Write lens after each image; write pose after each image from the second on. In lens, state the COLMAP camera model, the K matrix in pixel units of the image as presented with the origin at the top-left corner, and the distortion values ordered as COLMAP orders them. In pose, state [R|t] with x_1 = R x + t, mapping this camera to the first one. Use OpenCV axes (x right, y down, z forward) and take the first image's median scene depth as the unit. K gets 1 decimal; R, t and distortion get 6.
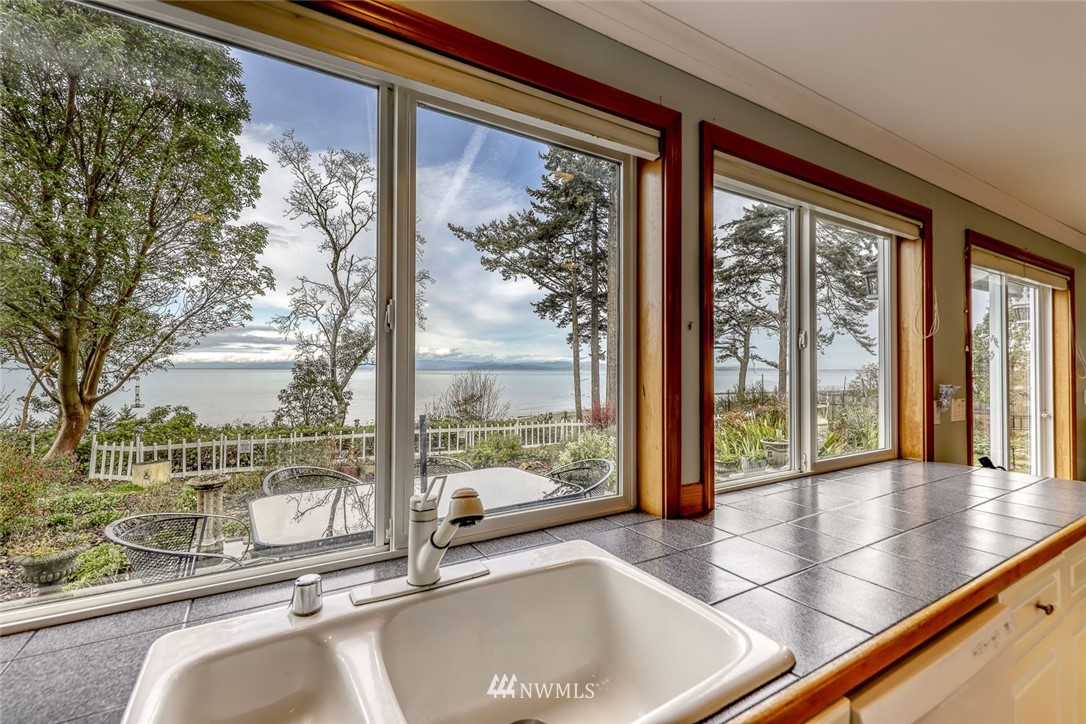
lens RADIAL K [[474.1, 0, 543.0], [0, 474.1, 362.0], [0, 0, 1]] dist [0.004245, 0.000341]
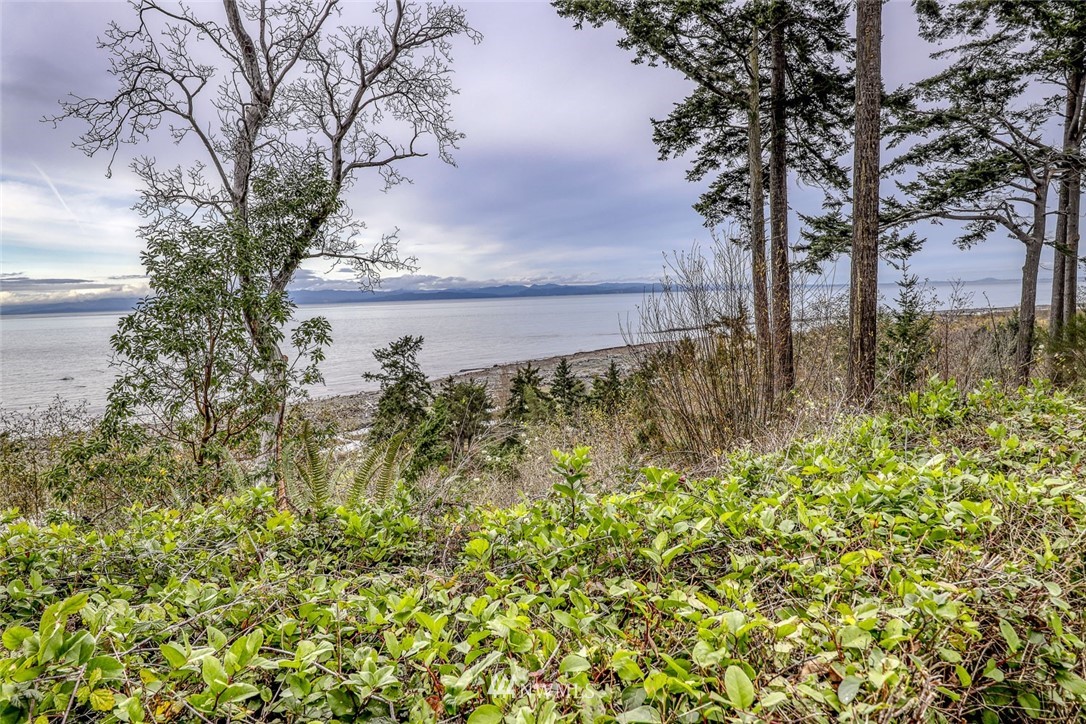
lens RADIAL K [[708.0, 0, 543.0], [0, 708.0, 362.0], [0, 0, 1]] dist [0.000878, -0.003420]
pose [[0.995552, -0.044882, 0.082835, -0.213556], [0.035764, 0.993458, 0.108453, 0.031521], [-0.087161, -0.105008, 0.990644, 0.347858]]
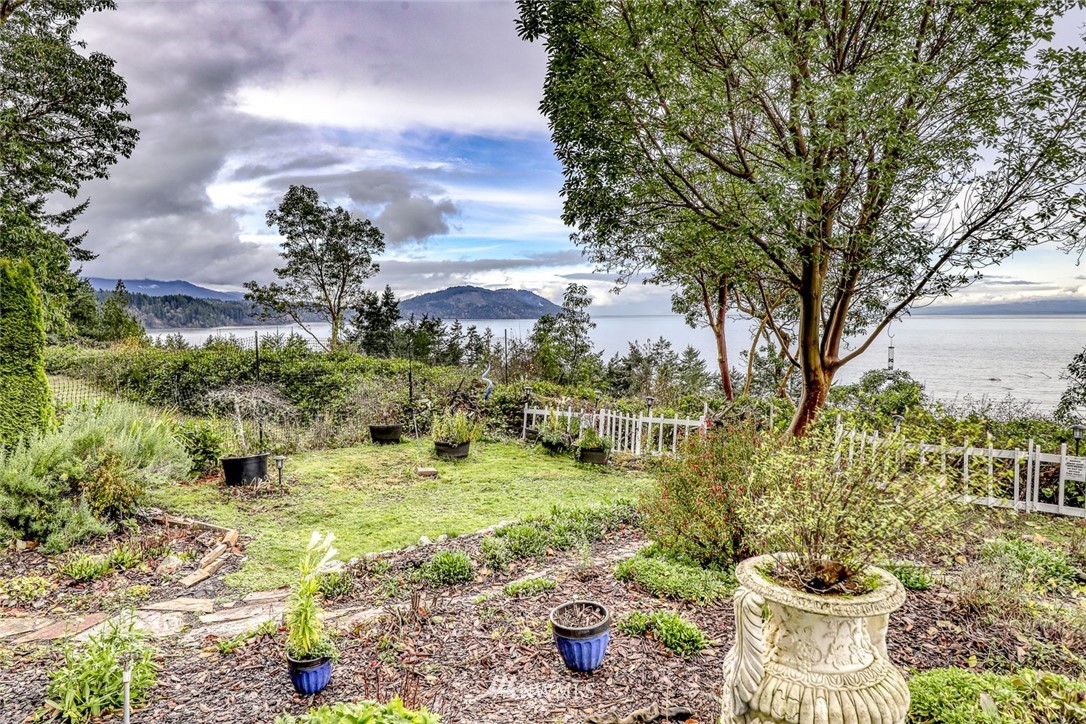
lens RADIAL K [[708.0, 0, 543.0], [0, 708.0, 362.0], [0, 0, 1]] dist [0.000878, -0.003420]
pose [[0.472055, 0.051133, -0.880085, -0.079095], [0.020668, 0.997400, 0.069034, -0.002000], [0.881327, -0.050777, 0.469771, 0.043257]]
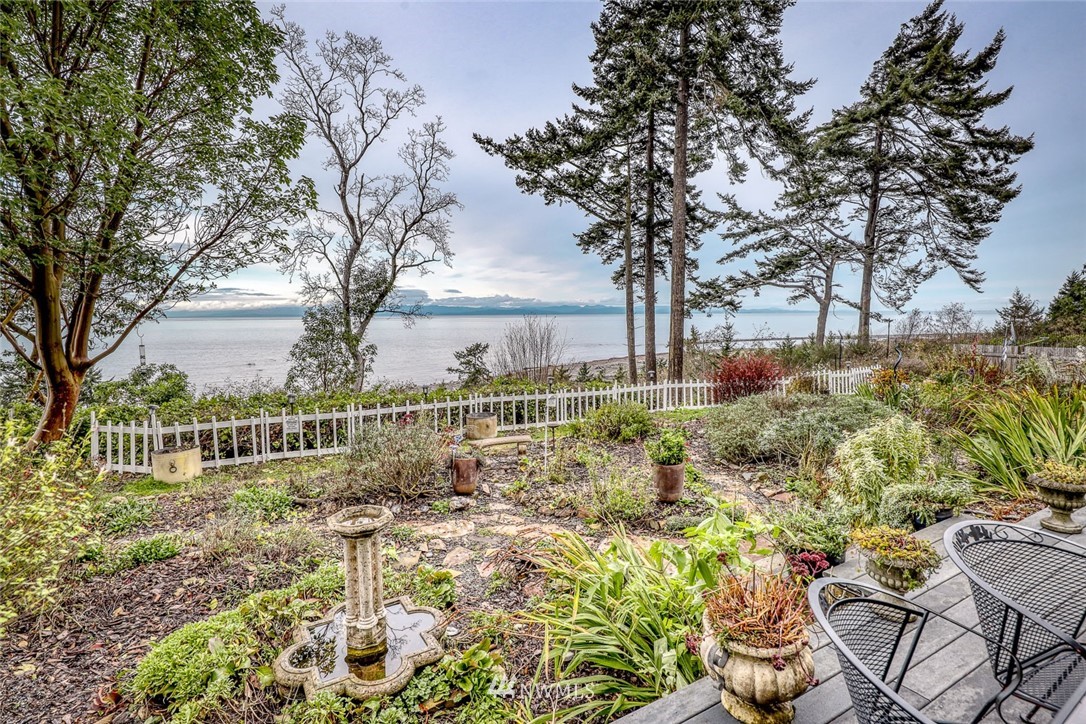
lens RADIAL K [[534.6, 0, 543.0], [0, 534.6, 362.0], [0, 0, 1]] dist [0.002857, 0.000041]
pose [[0.999908, -0.010154, -0.009041, -0.079084], [0.011042, 0.994491, 0.104242, -0.001153], [0.007933, -0.104332, 0.994511, 0.062395]]
